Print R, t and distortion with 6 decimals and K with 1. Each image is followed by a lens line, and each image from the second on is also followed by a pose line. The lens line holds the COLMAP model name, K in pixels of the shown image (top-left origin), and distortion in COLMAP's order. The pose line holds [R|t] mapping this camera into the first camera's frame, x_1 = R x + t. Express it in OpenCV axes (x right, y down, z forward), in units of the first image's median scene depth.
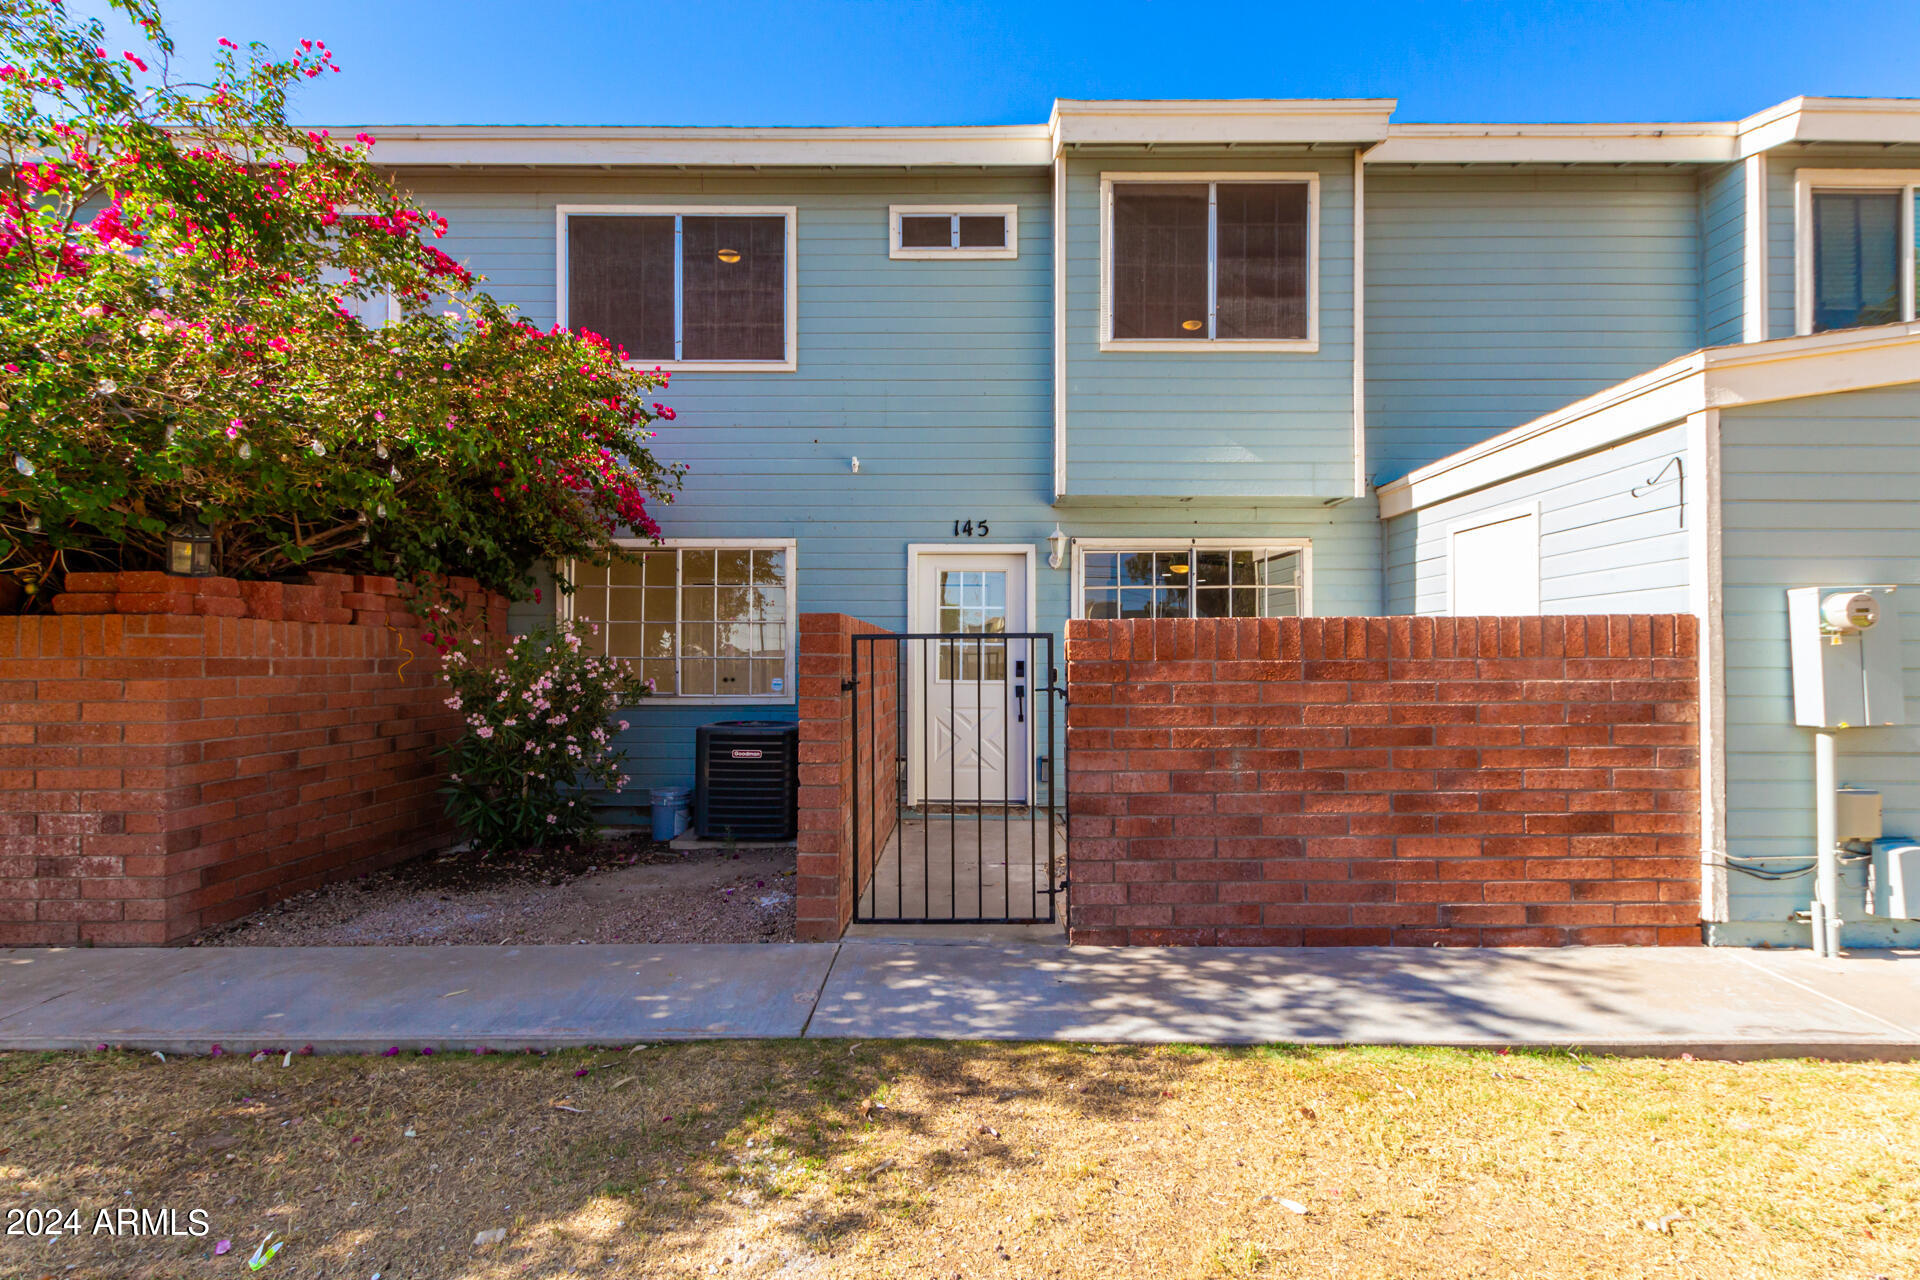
lens RADIAL K [[879.3, 0, 961.6], [0, 879.3, 647.7], [0, 0, 1]] dist [0.007788, -0.001310]
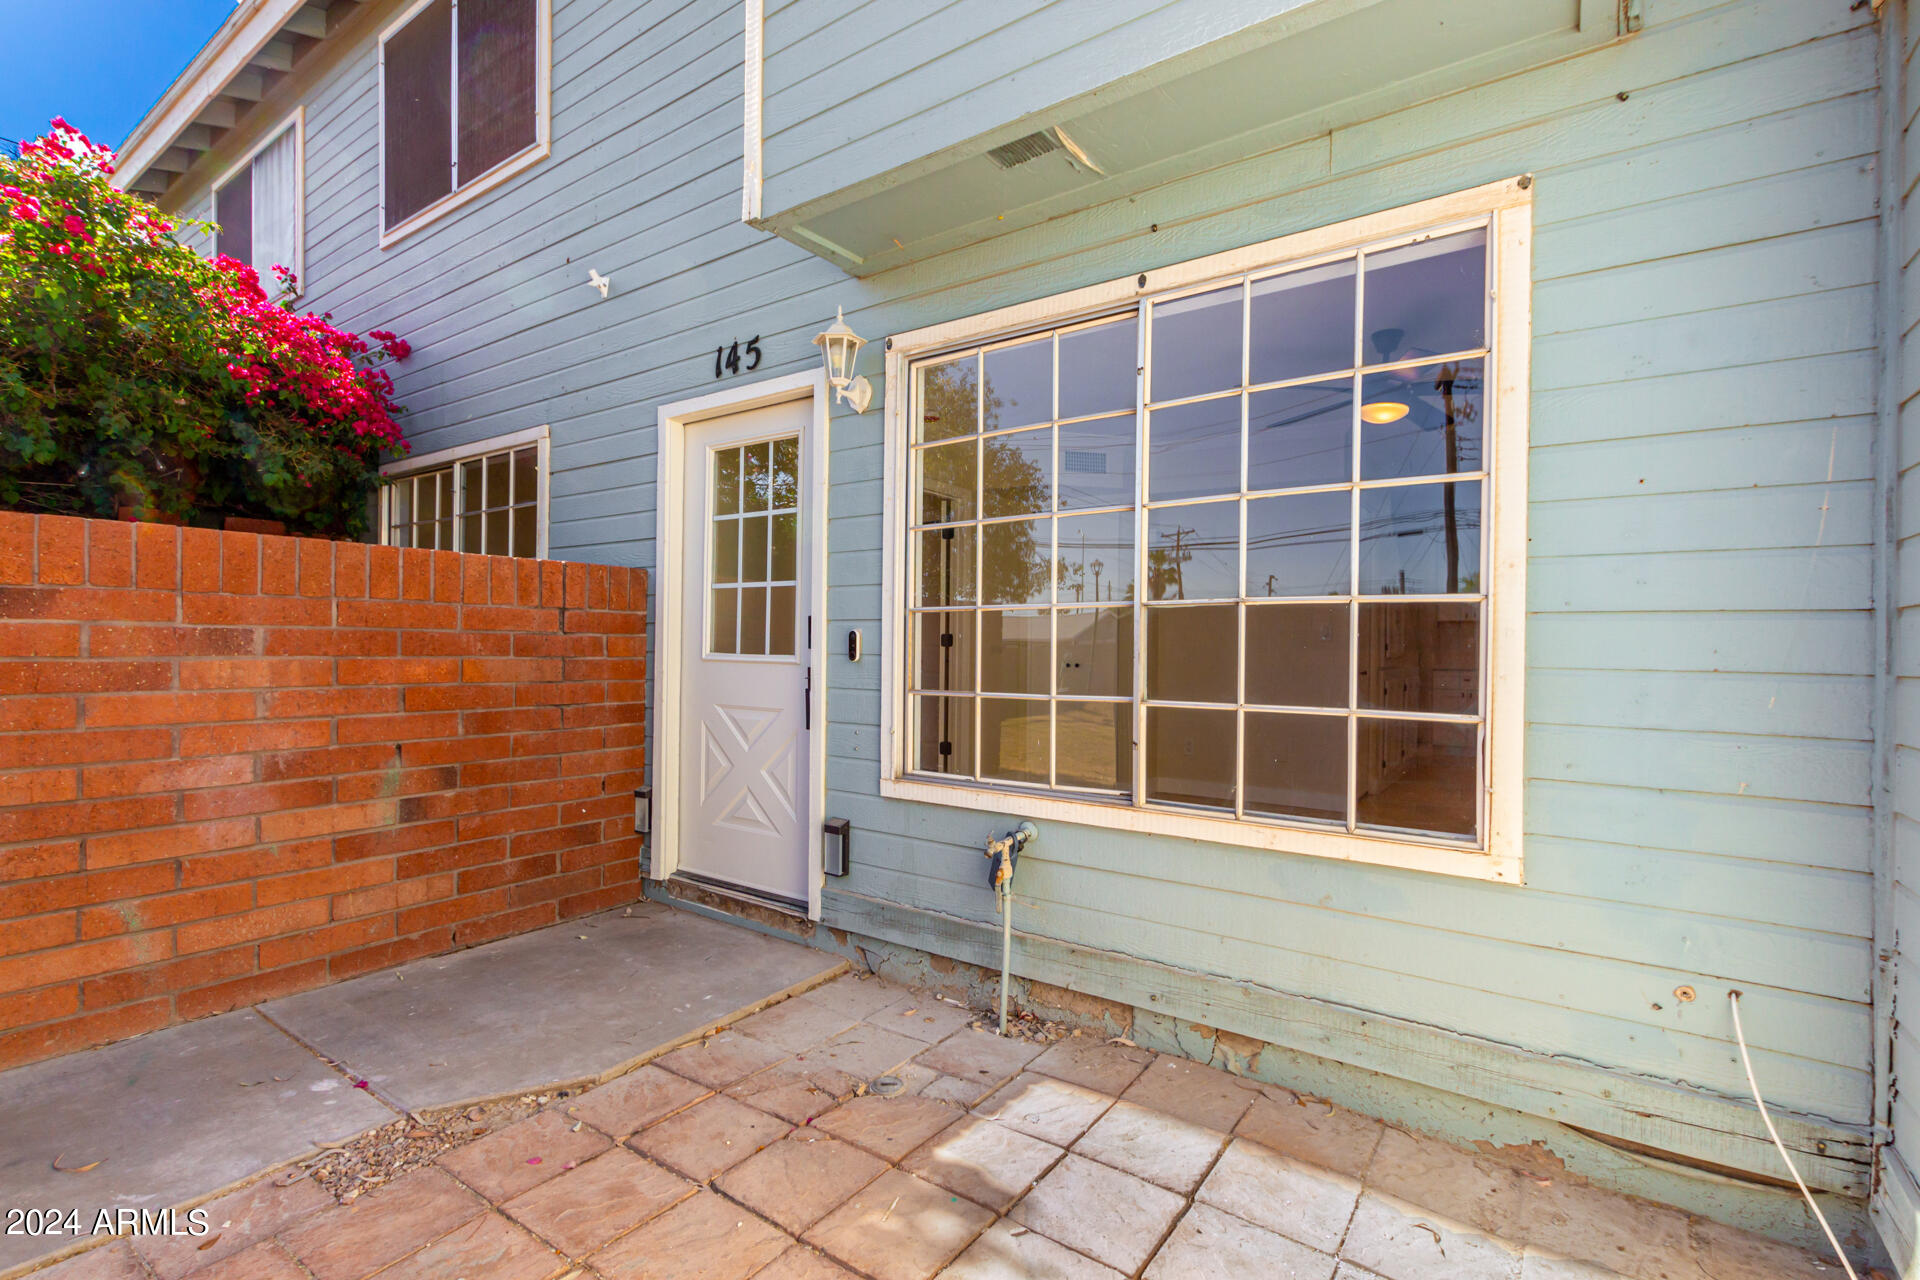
lens RADIAL K [[879.3, 0, 961.6], [0, 879.3, 647.7], [0, 0, 1]] dist [0.007788, -0.001310]
pose [[0.814203, 0.007638, -0.580530, 0.415859], [0.000768, 0.999898, 0.014234, 0.025805], [0.580579, -0.012035, 0.814115, 0.656700]]
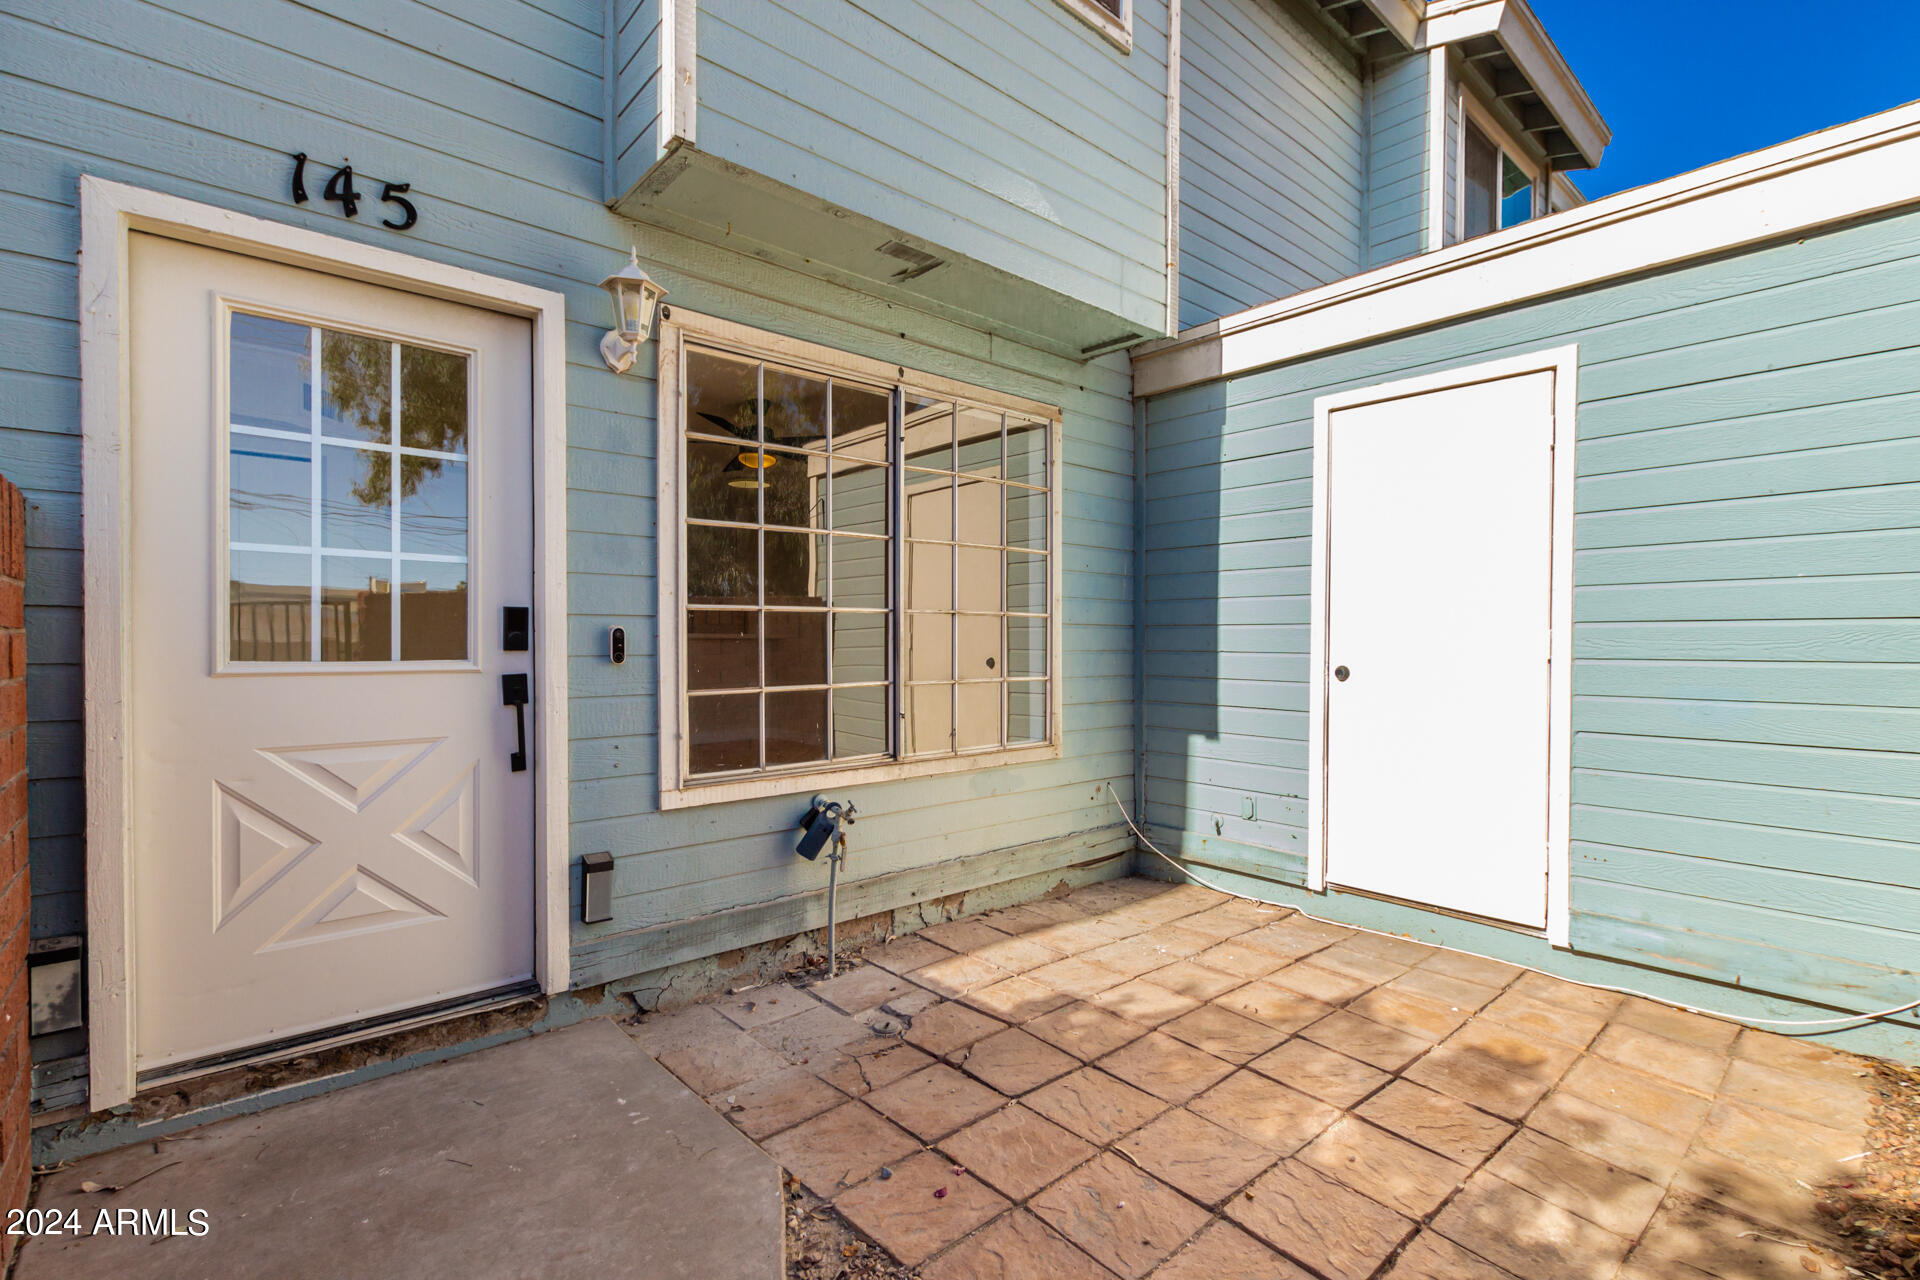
lens RADIAL K [[879.3, 0, 961.6], [0, 879.3, 647.7], [0, 0, 1]] dist [0.007788, -0.001310]
pose [[0.749739, -0.007272, 0.661694, -0.038375], [-0.012669, 0.999599, 0.025341, 0.020370], [-0.661612, -0.027382, 0.749346, 0.603143]]
